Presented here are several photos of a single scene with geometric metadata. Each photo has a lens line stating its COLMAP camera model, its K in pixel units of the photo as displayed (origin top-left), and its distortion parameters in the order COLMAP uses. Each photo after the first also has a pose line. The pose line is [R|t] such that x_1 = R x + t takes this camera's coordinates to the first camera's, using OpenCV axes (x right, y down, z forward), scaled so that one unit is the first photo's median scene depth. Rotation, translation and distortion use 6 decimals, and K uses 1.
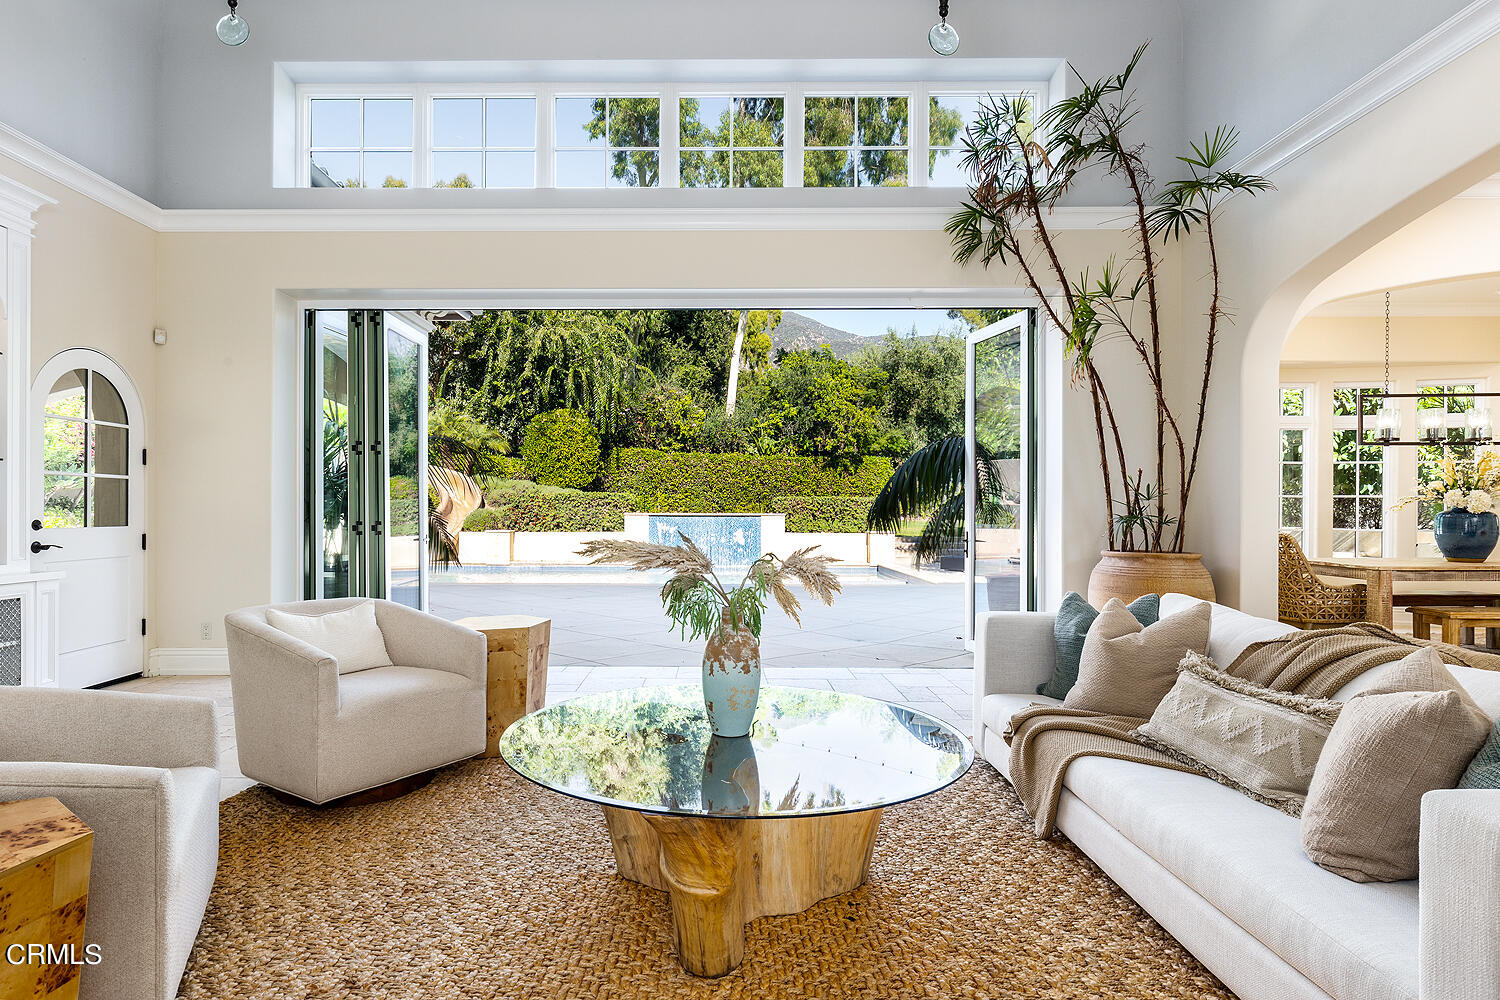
lens RADIAL K [[788.0, 0, 719.1], [0, 788.0, 509.8], [0, 0, 1]] dist [0.000937, -0.000238]
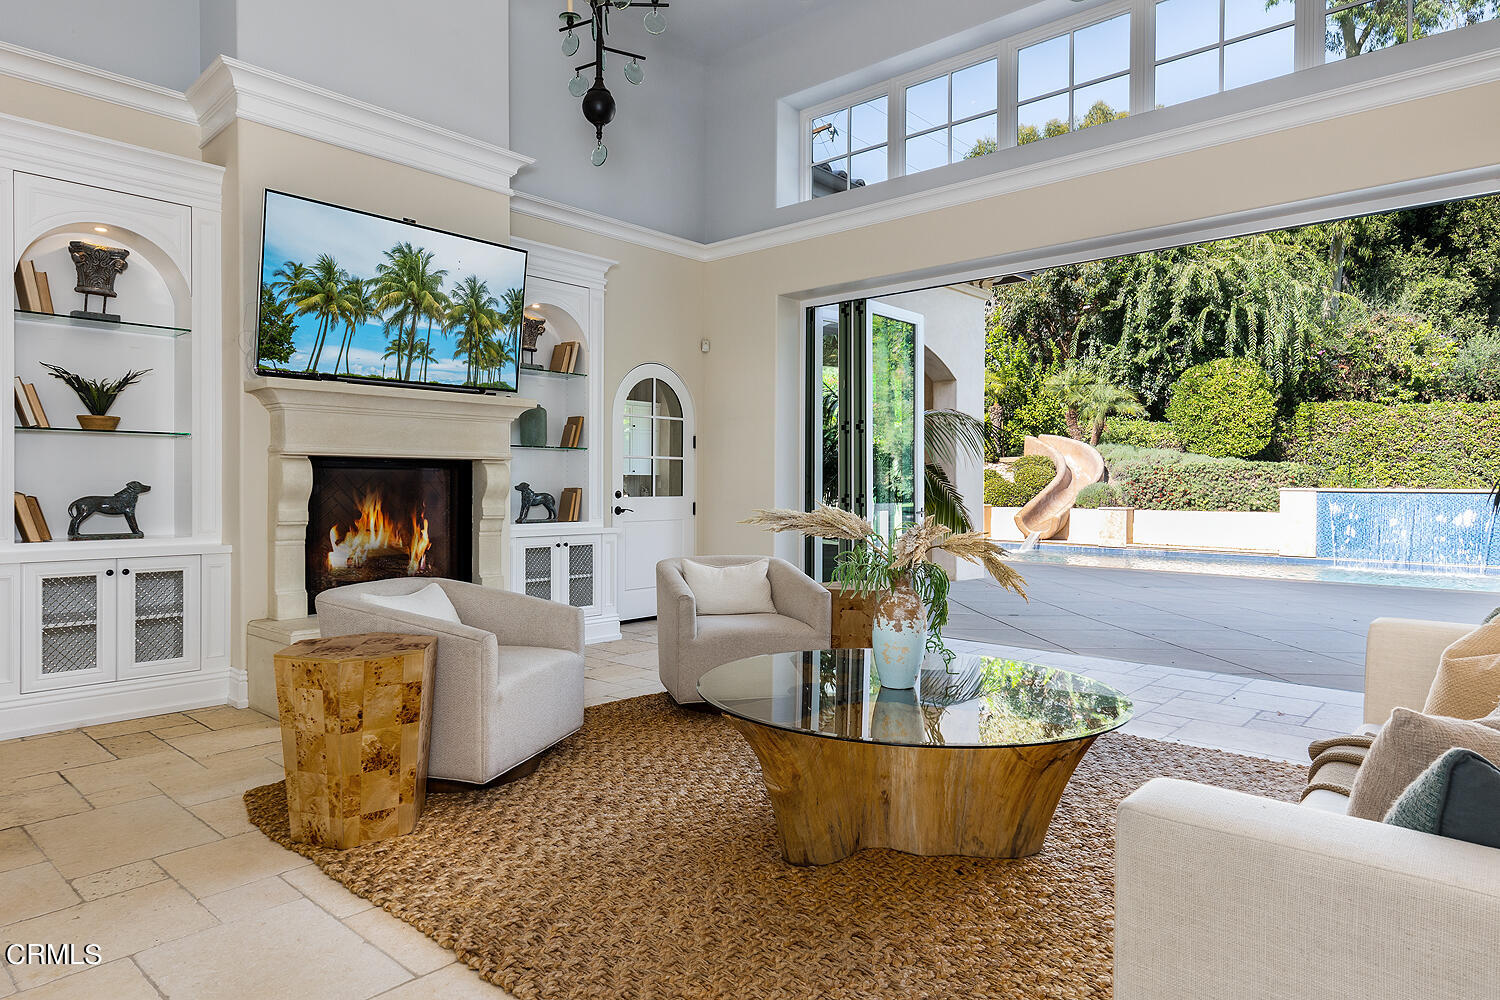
lens RADIAL K [[865.6, 0, 729.4], [0, 865.6, 493.4], [0, 0, 1]] dist [-0.001839, -0.000902]
pose [[0.757496, 0.006829, -0.652804, 0.221646], [0.000154, 0.999943, 0.010639, 0.000764], [0.652840, -0.008159, 0.757452, -0.021959]]
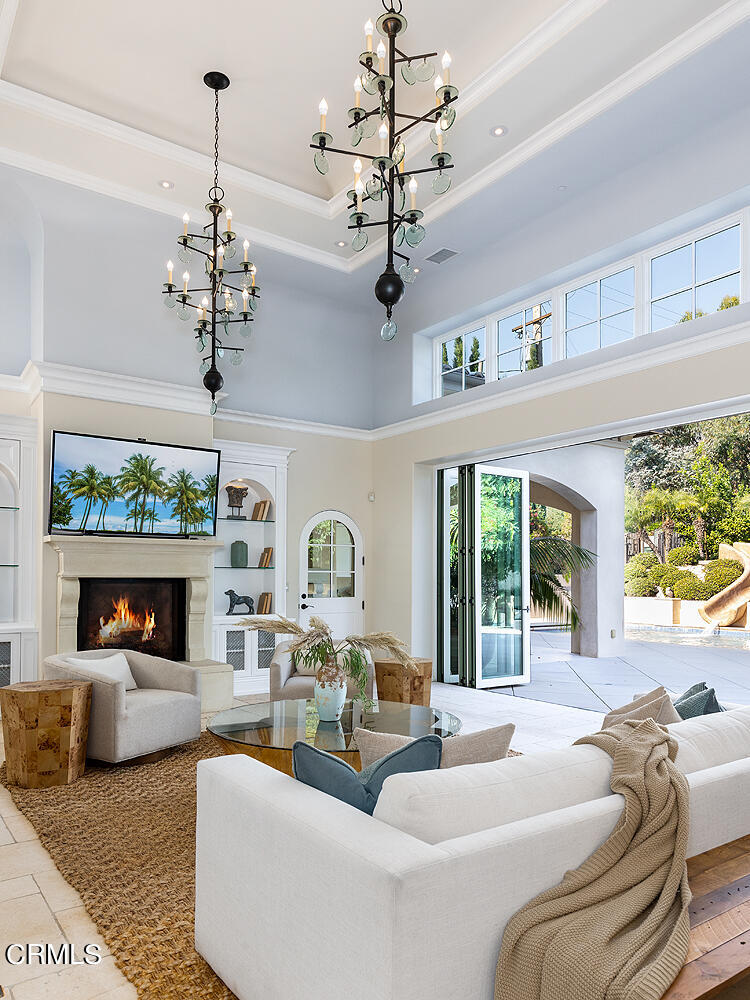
lens RADIAL K [[641.9, 0, 374.6], [0, 641.9, 572.3], [0, 0, 1]] dist [0.008712, 0.000289]
pose [[0.615537, -0.004126, -0.788097, 0.505806], [-0.004750, 0.999949, -0.008945, -0.025194], [0.788093, 0.009250, 0.615486, 0.057071]]
